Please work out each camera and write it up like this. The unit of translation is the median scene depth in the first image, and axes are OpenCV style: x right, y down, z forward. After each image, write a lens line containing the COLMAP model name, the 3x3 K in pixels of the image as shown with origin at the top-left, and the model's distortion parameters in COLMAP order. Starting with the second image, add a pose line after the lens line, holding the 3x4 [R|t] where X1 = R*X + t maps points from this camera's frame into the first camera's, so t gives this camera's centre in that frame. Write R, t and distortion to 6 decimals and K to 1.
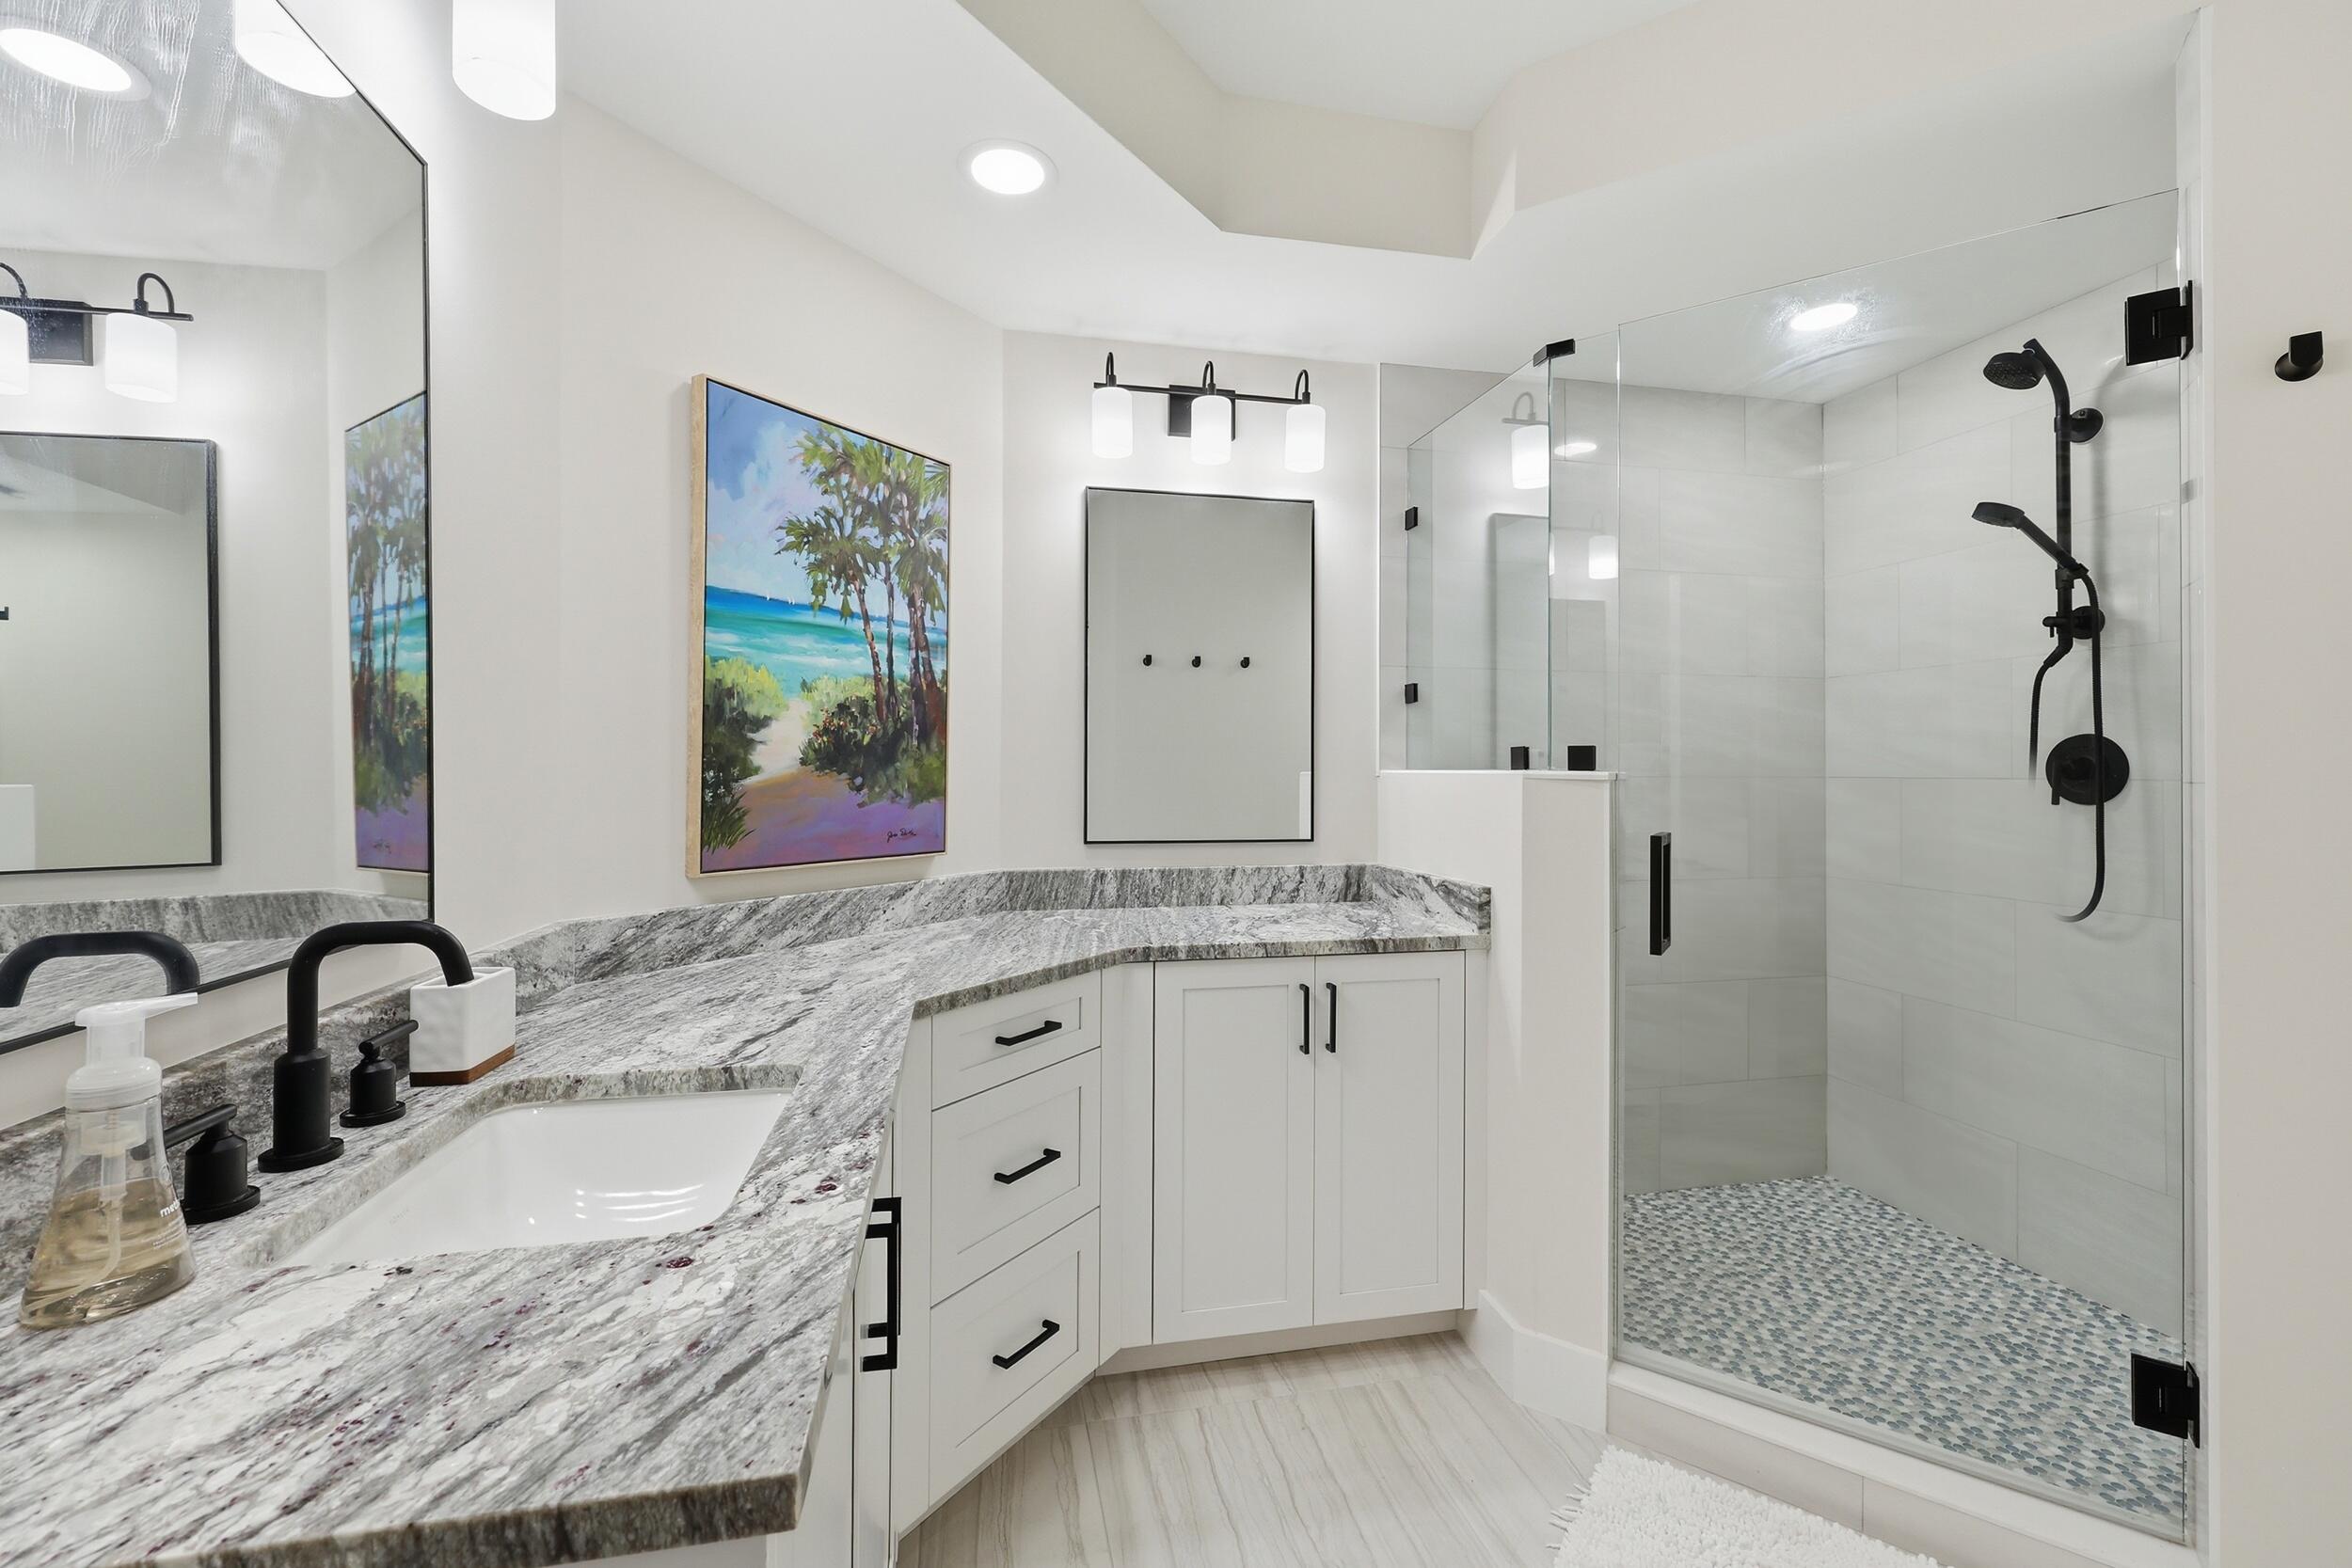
lens RADIAL K [[955.7, 0, 1180.3], [0, 955.7, 769.8], [0, 0, 1]] dist [0.000792, 0.000821]
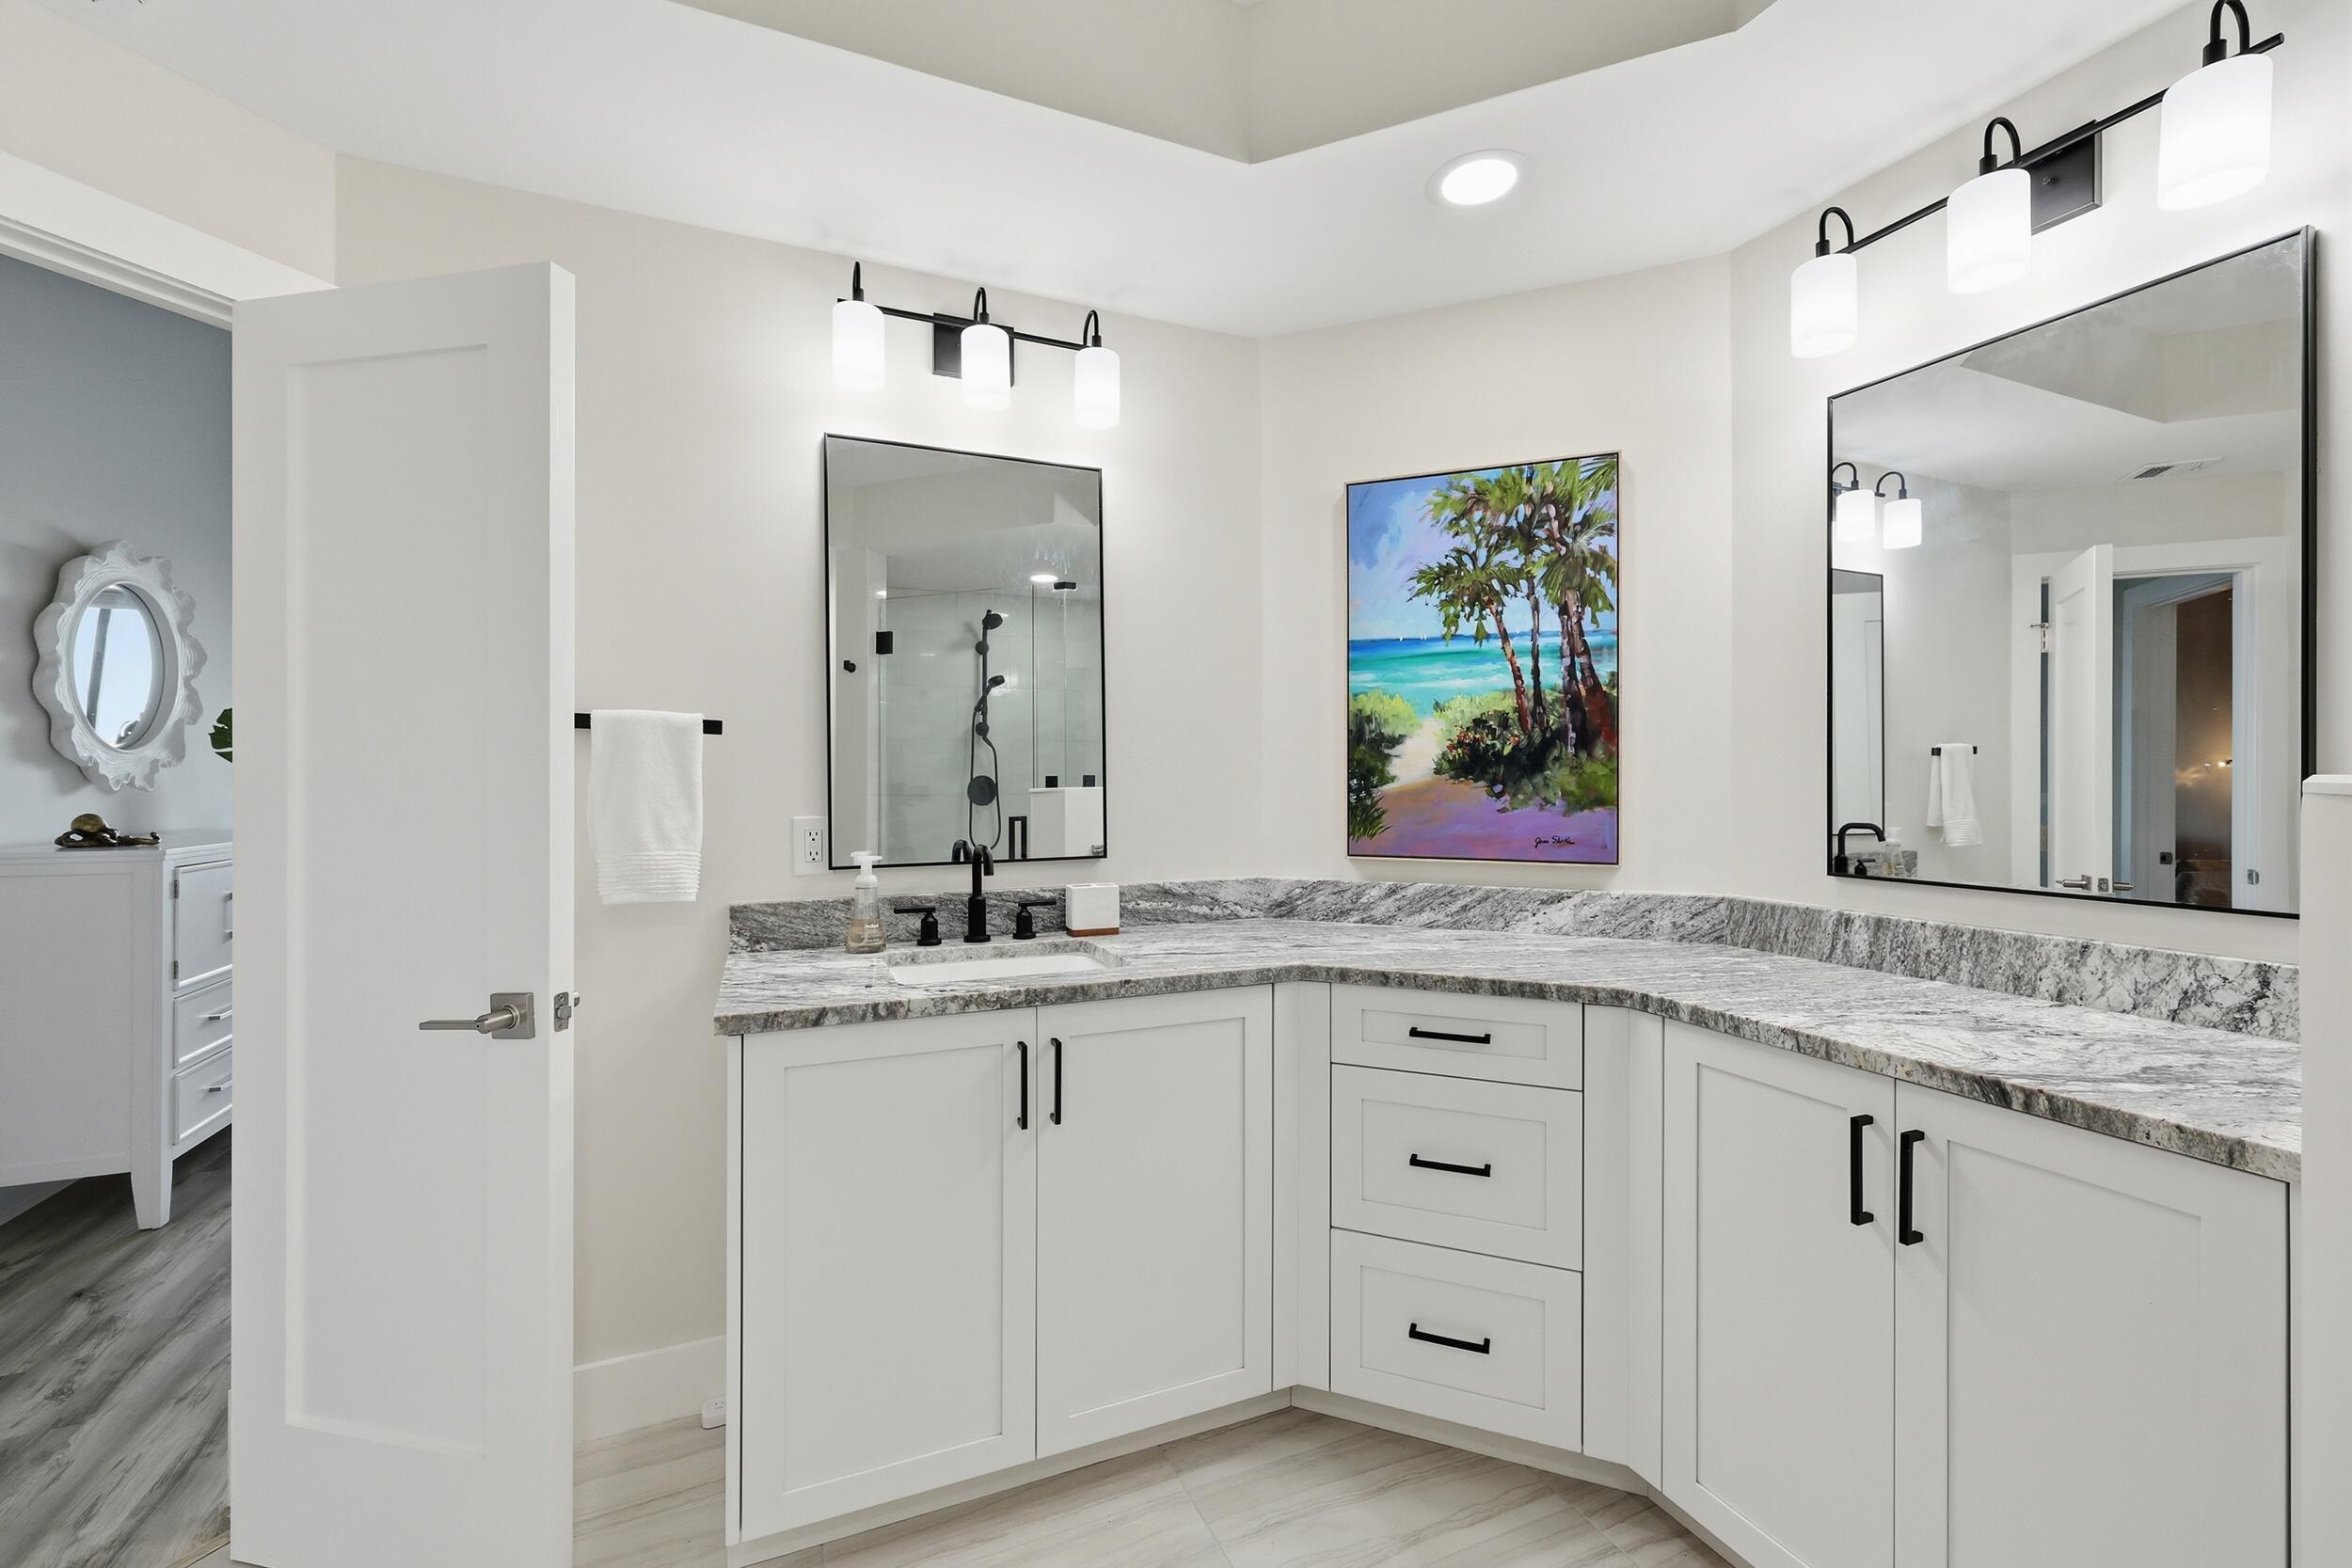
lens RADIAL K [[955.7, 0, 1181.9], [0, 955.7, 785.1], [0, 0, 1]] dist [0.000792, 0.000821]
pose [[0.206599, 0.003707, -0.978419, 0.656570], [0.002136, 0.999989, 0.004240, 0.002683], [0.978423, -0.002966, 0.206589, 0.430356]]
